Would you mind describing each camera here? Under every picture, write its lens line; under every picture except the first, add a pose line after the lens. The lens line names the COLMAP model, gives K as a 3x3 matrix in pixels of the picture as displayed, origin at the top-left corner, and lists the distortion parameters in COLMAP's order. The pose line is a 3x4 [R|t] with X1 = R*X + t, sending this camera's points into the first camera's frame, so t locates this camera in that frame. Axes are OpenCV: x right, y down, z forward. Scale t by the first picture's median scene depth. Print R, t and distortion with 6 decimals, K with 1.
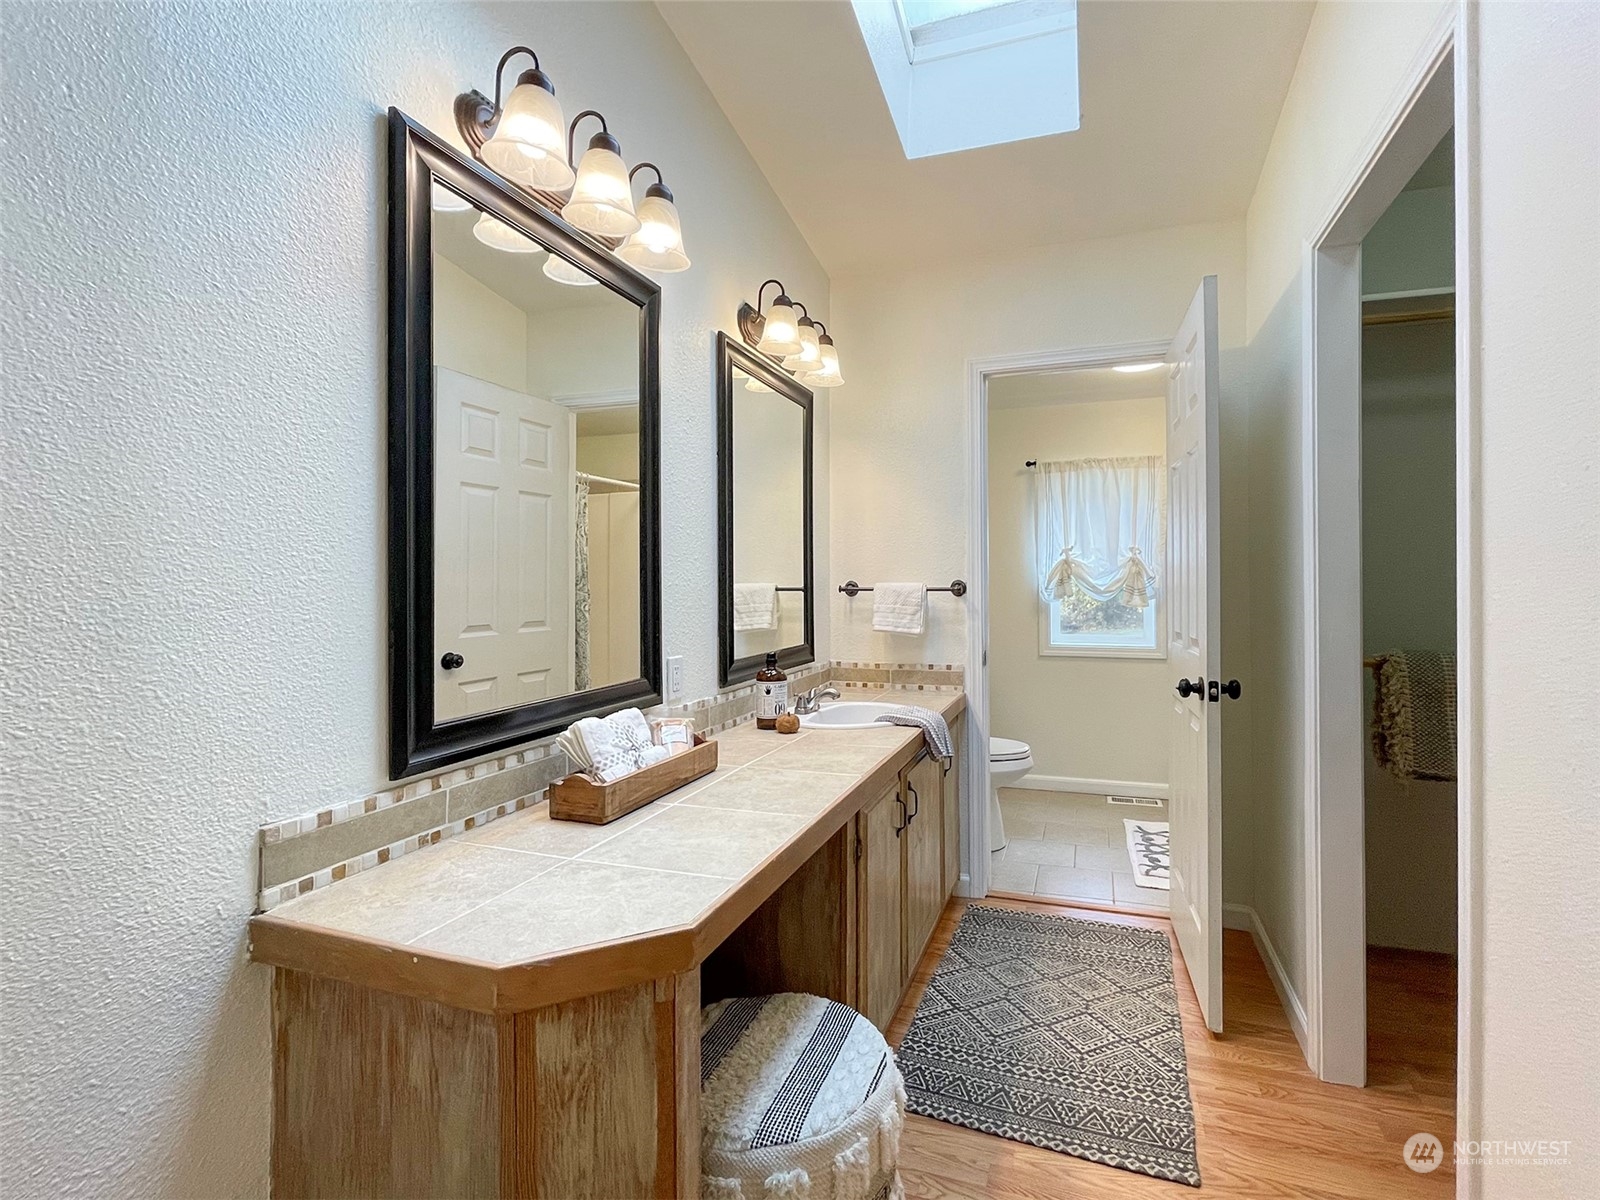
lens RADIAL K [[699.4, 0, 791.4], [0, 699.4, 592.3], [0, 0, 1]] dist [0.000478, 0.000669]
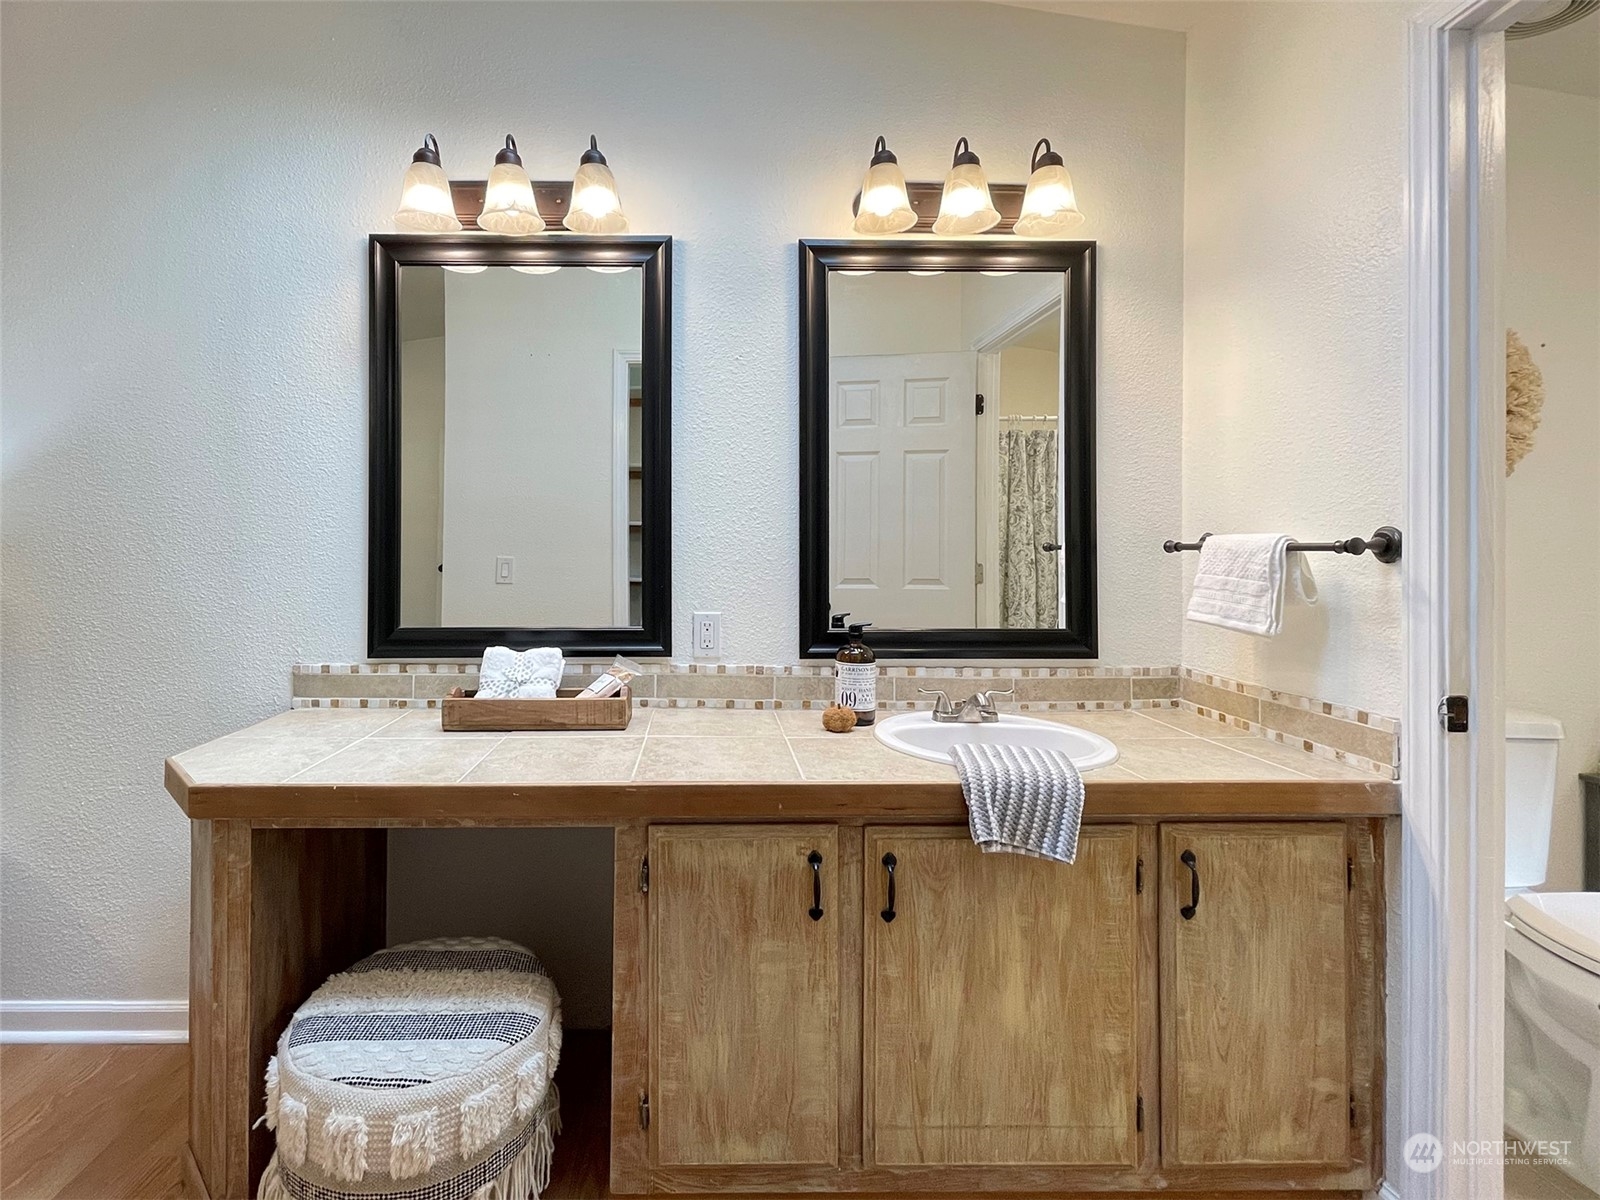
lens RADIAL K [[692.3, 0, 800.0], [0, 692.3, 554.6], [0, 0, 1]] dist [0.009567, 0.000096]
pose [[0.412964, 0.011599, -0.910673, 0.721269], [-0.014899, 0.999871, 0.005979, 0.005454], [0.910625, 0.011099, 0.413084, 0.702430]]
